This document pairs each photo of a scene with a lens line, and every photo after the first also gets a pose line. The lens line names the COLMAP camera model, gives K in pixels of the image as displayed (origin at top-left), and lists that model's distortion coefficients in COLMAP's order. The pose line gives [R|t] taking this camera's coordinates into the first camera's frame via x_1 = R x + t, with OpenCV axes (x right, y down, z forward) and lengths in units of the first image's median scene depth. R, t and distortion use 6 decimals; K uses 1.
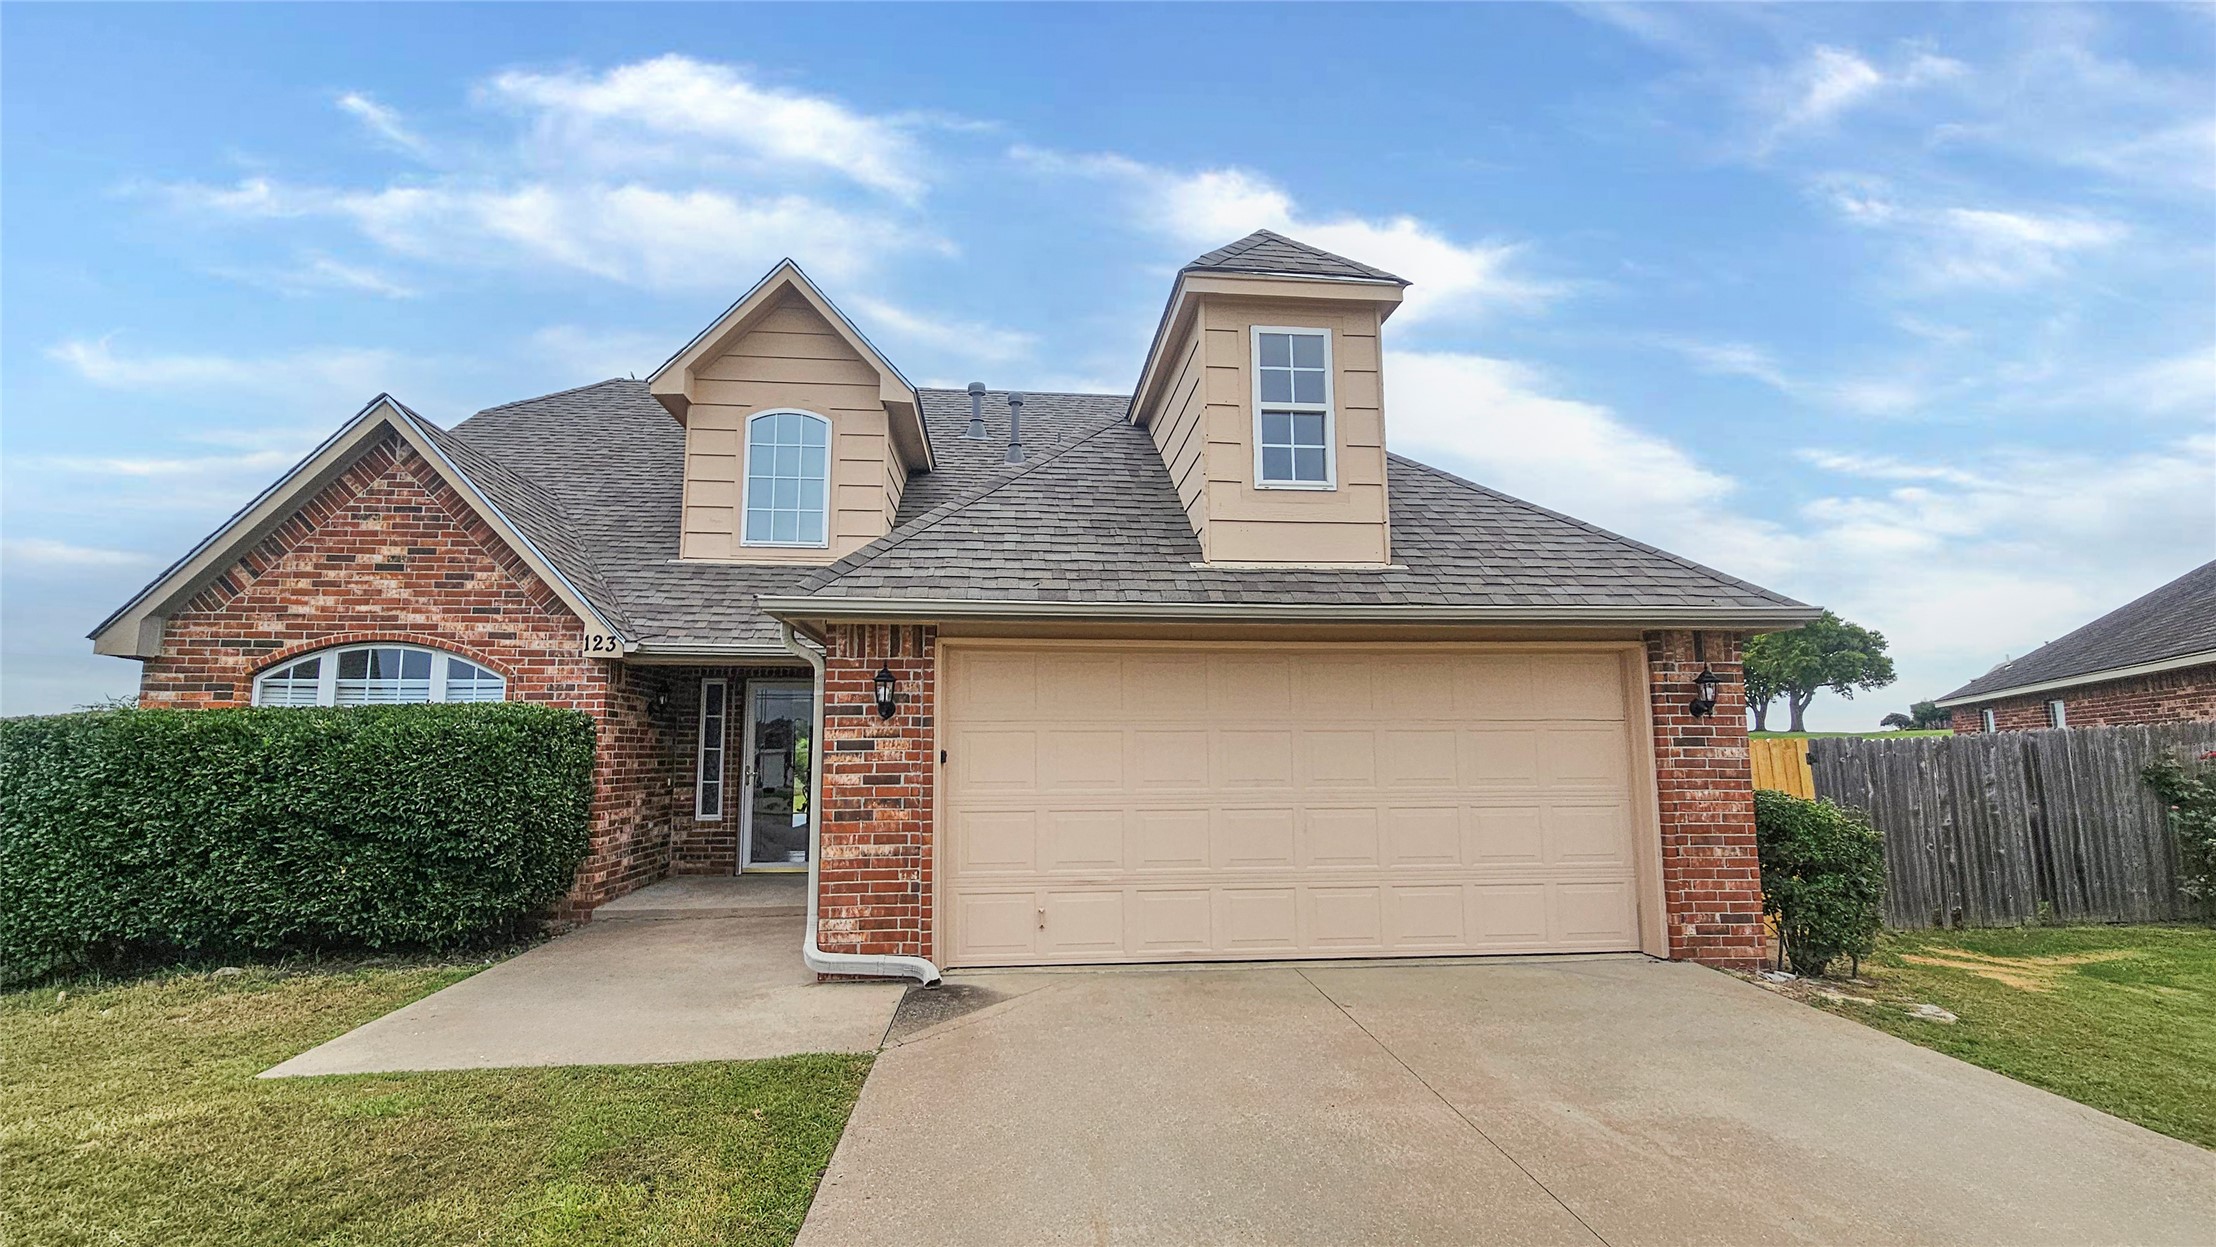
lens RADIAL K [[944.4, 0, 1097.4], [0, 944.4, 636.5], [0, 0, 1]] dist [-0.004080, 0.000100]
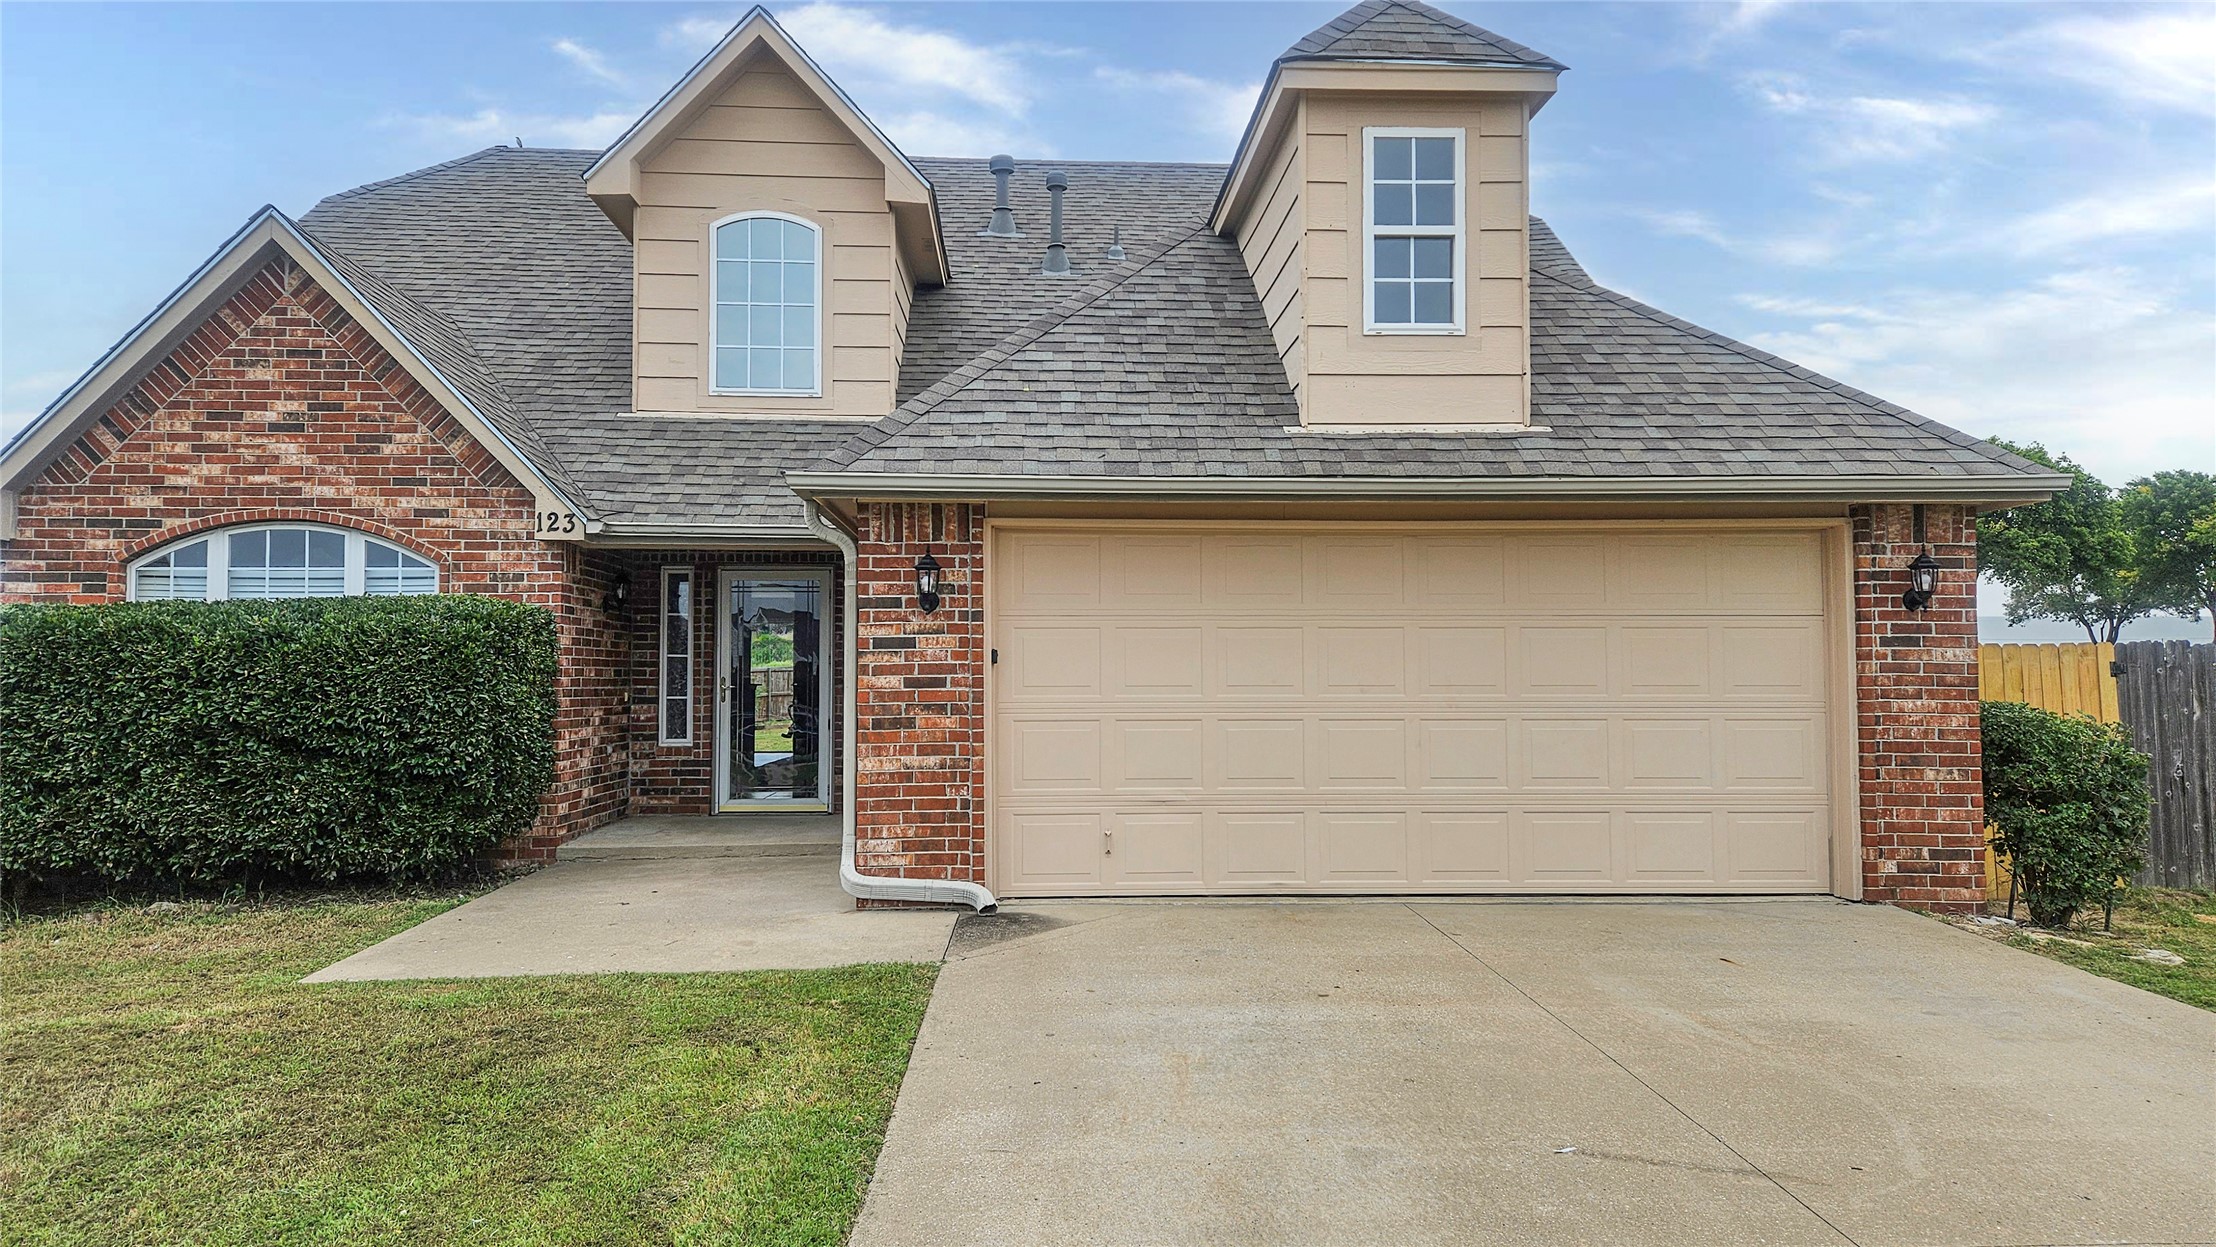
lens RADIAL K [[1456.5, 0, 1109.1], [0, 1456.5, 609.7], [0, 0, 1]] dist [0.080380, -0.066254]
pose [[0.999286, -0.000594, -0.037769, -0.007277], [0.003443, 0.997145, 0.075428, -0.014276], [0.037616, -0.075504, 0.996436, -0.295162]]
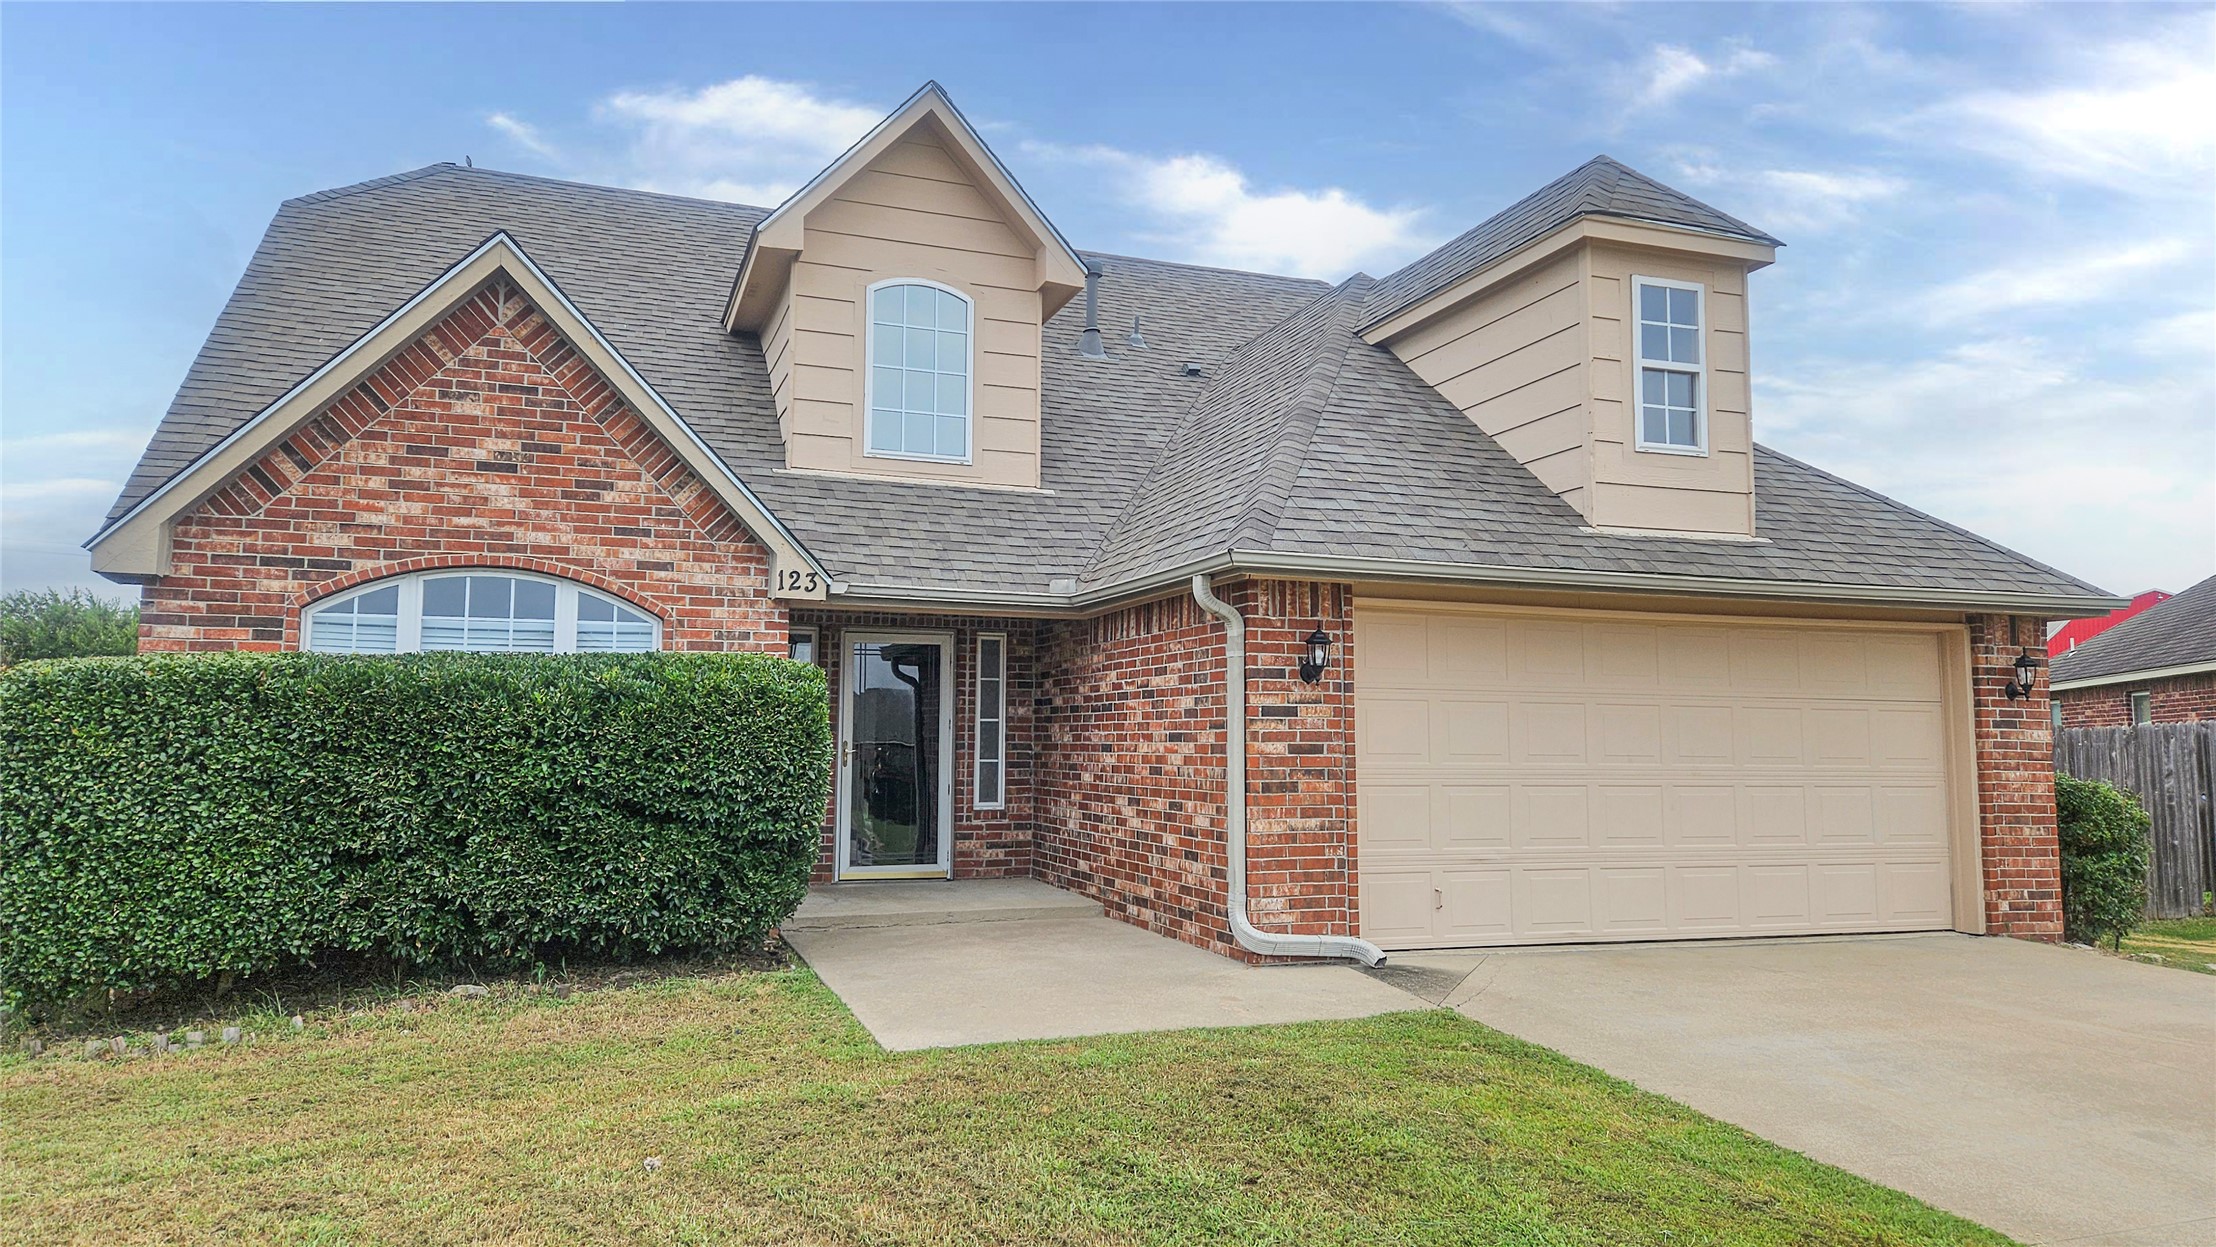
lens RADIAL K [[1456.5, 0, 1109.1], [0, 1456.5, 609.7], [0, 0, 1]] dist [0.080380, -0.066254]
pose [[0.967294, 0.033411, 0.251448, -0.704463], [-0.040570, 0.998904, 0.023339, -0.009768], [-0.250393, -0.032777, 0.967589, -0.303277]]
